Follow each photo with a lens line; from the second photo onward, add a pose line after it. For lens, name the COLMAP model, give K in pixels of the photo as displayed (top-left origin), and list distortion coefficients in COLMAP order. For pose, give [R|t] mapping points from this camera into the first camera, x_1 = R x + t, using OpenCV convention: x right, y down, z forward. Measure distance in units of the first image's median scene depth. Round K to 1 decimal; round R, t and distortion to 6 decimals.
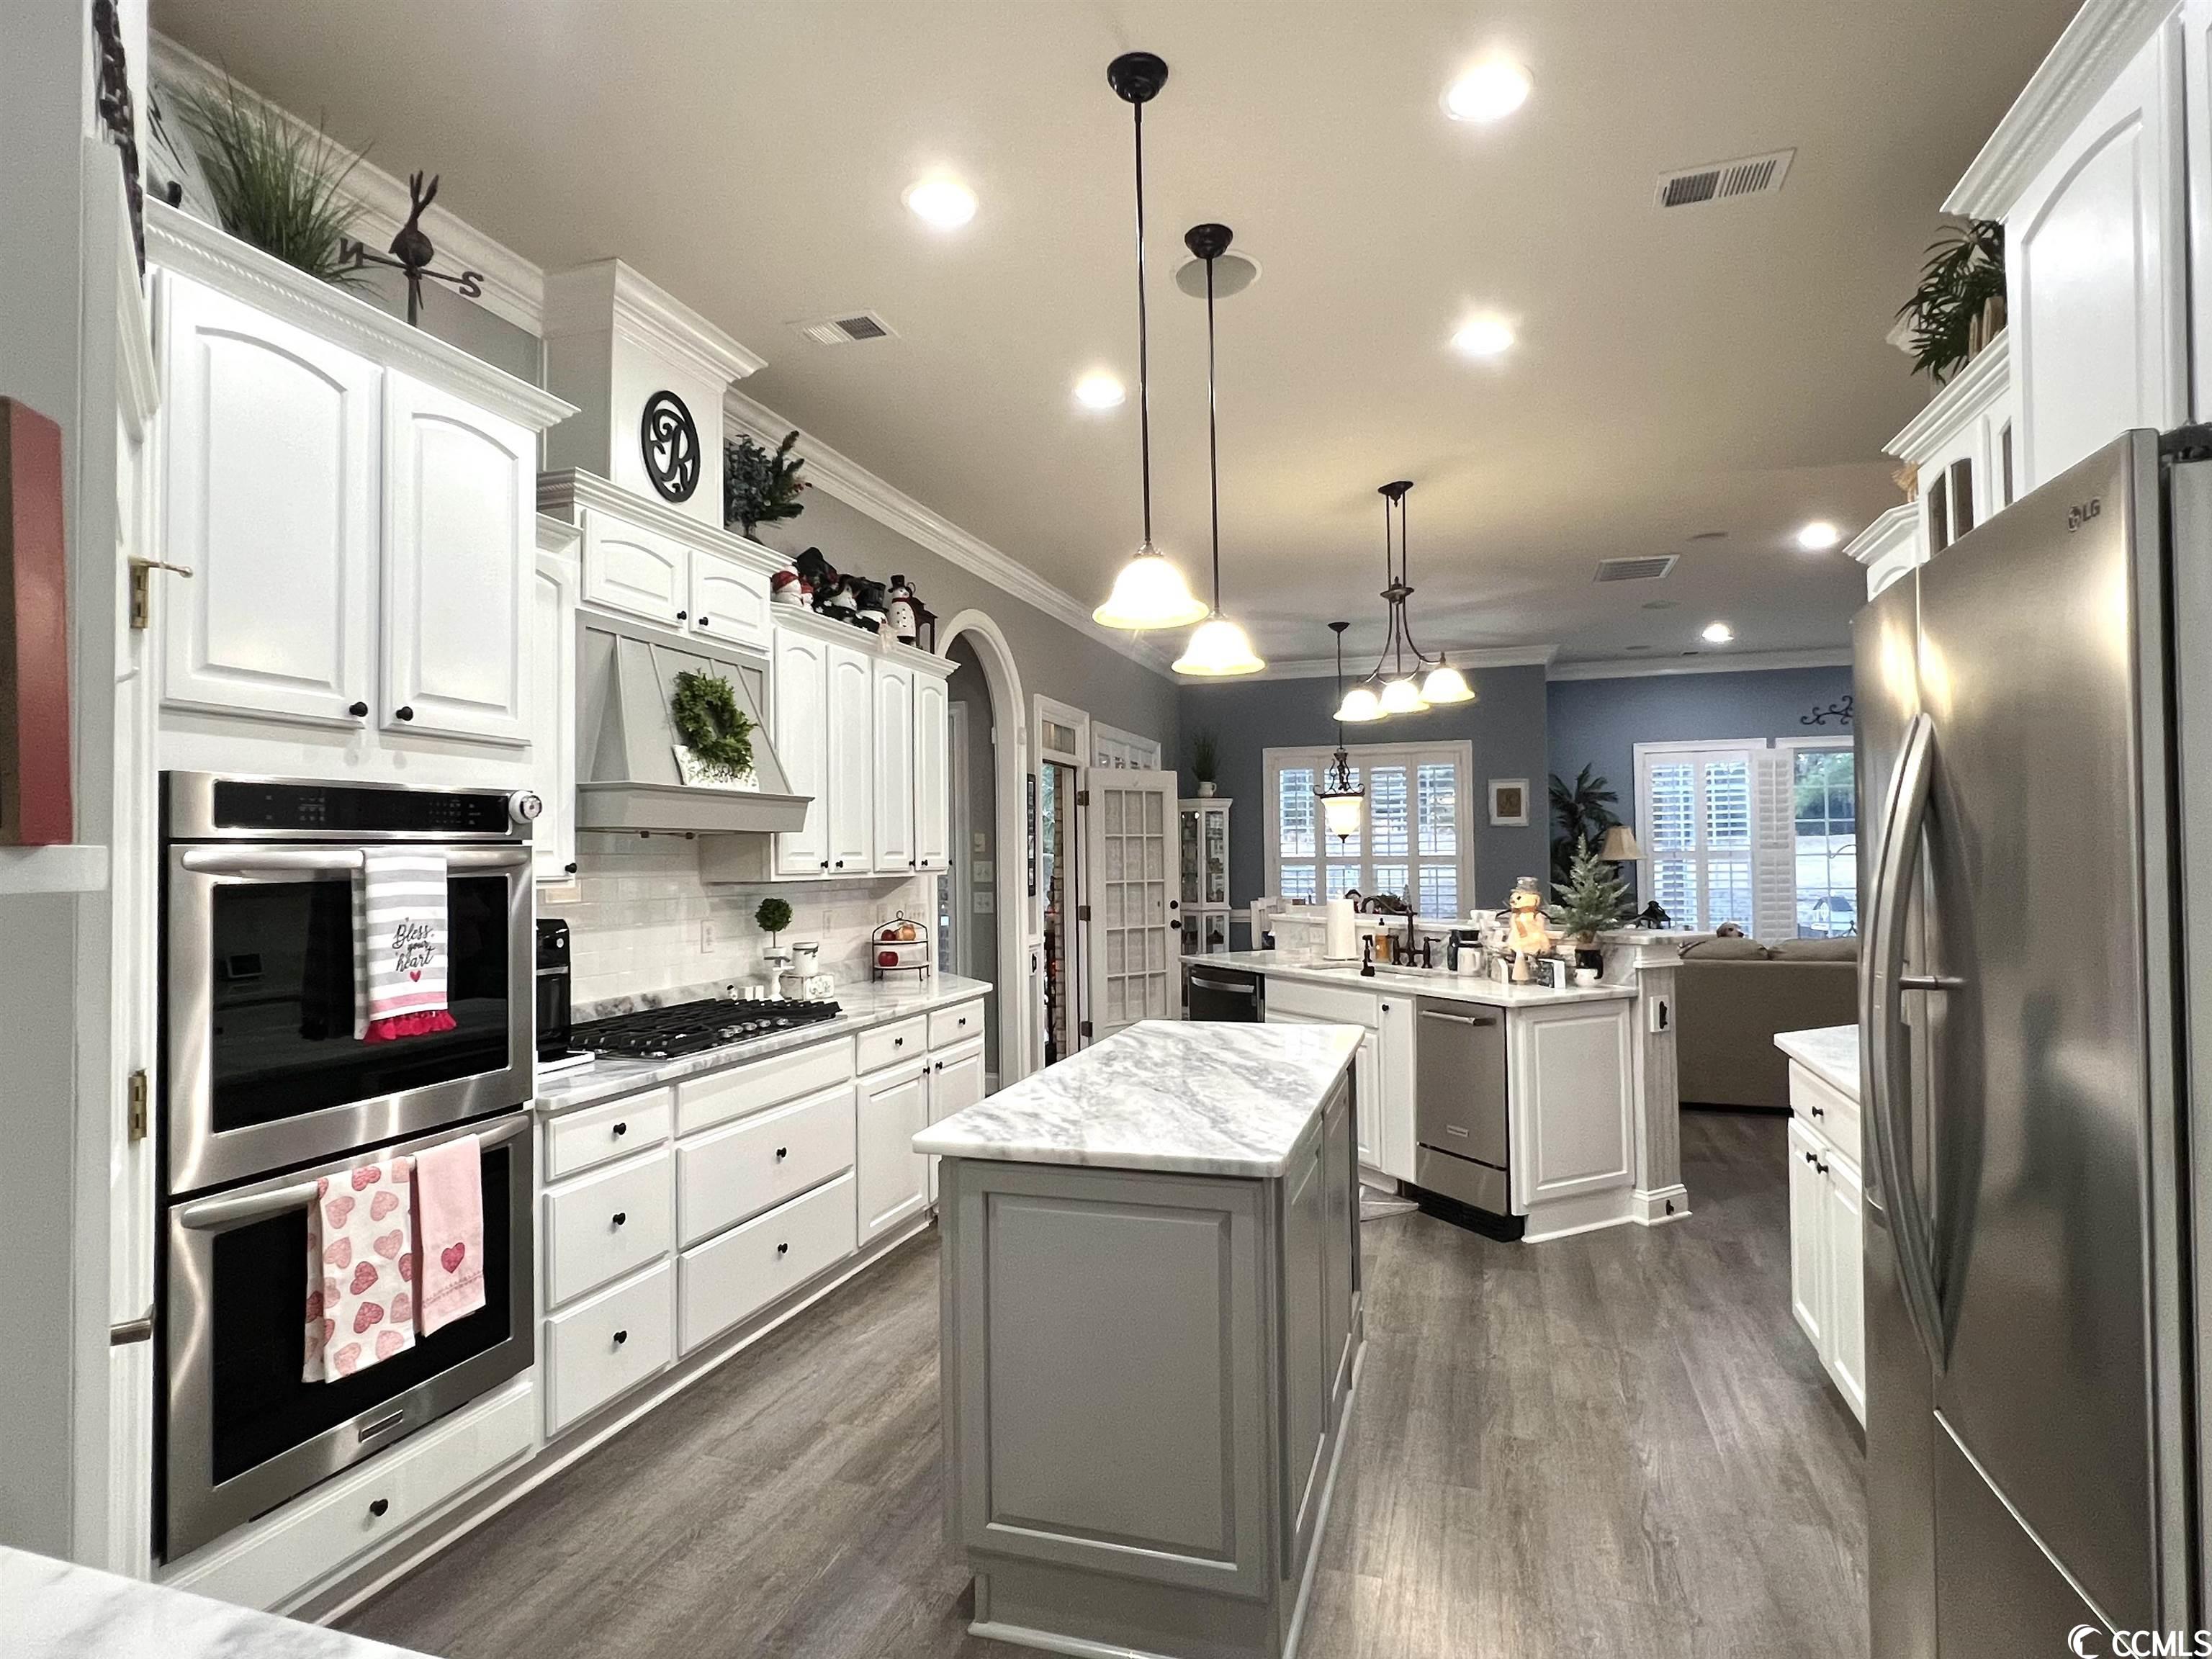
lens RADIAL K [[1190.2, 0, 1101.3], [0, 1190.2, 834.0], [0, 0, 1]] dist [-0.000195, -0.001174]
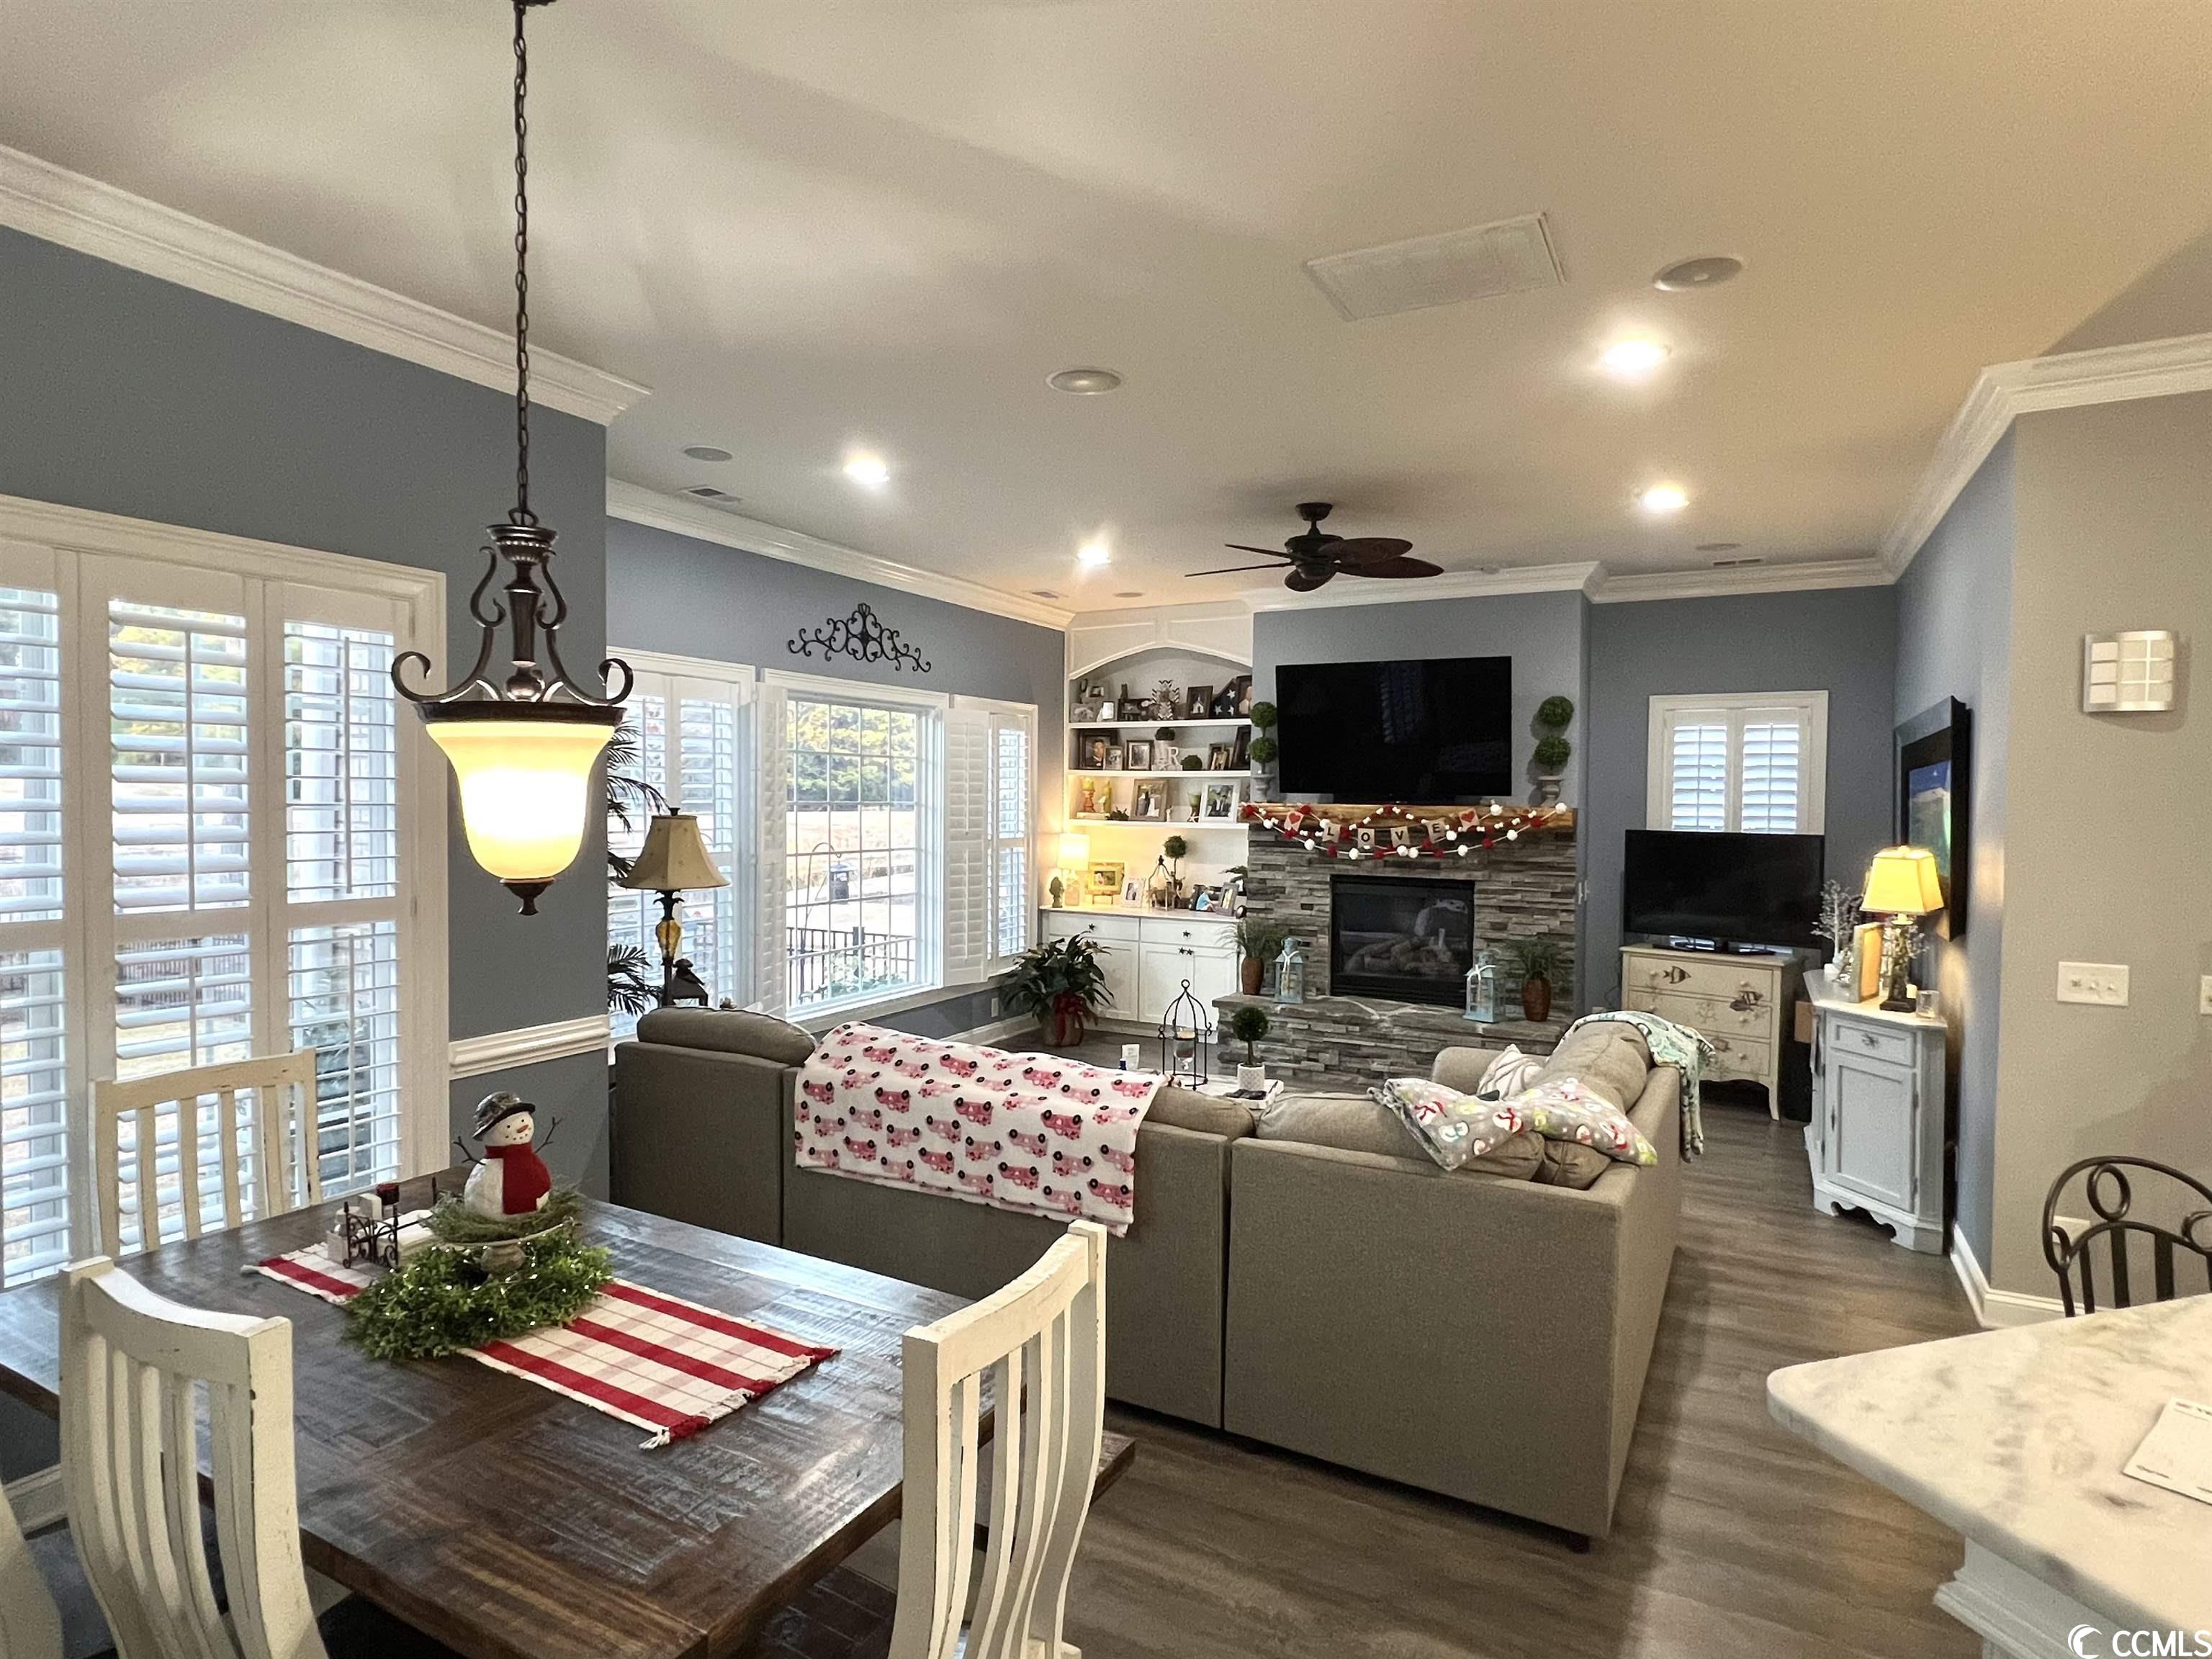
lens RADIAL K [[1190.2, 0, 1098.7], [0, 1190.2, 831.0], [0, 0, 1]] dist [-0.000195, -0.001174]
pose [[0.187379, -0.013521, 0.982195, -0.003621], [-0.032833, 0.999260, 0.020020, -0.014781], [-0.981739, -0.036000, 0.186797, 0.723688]]
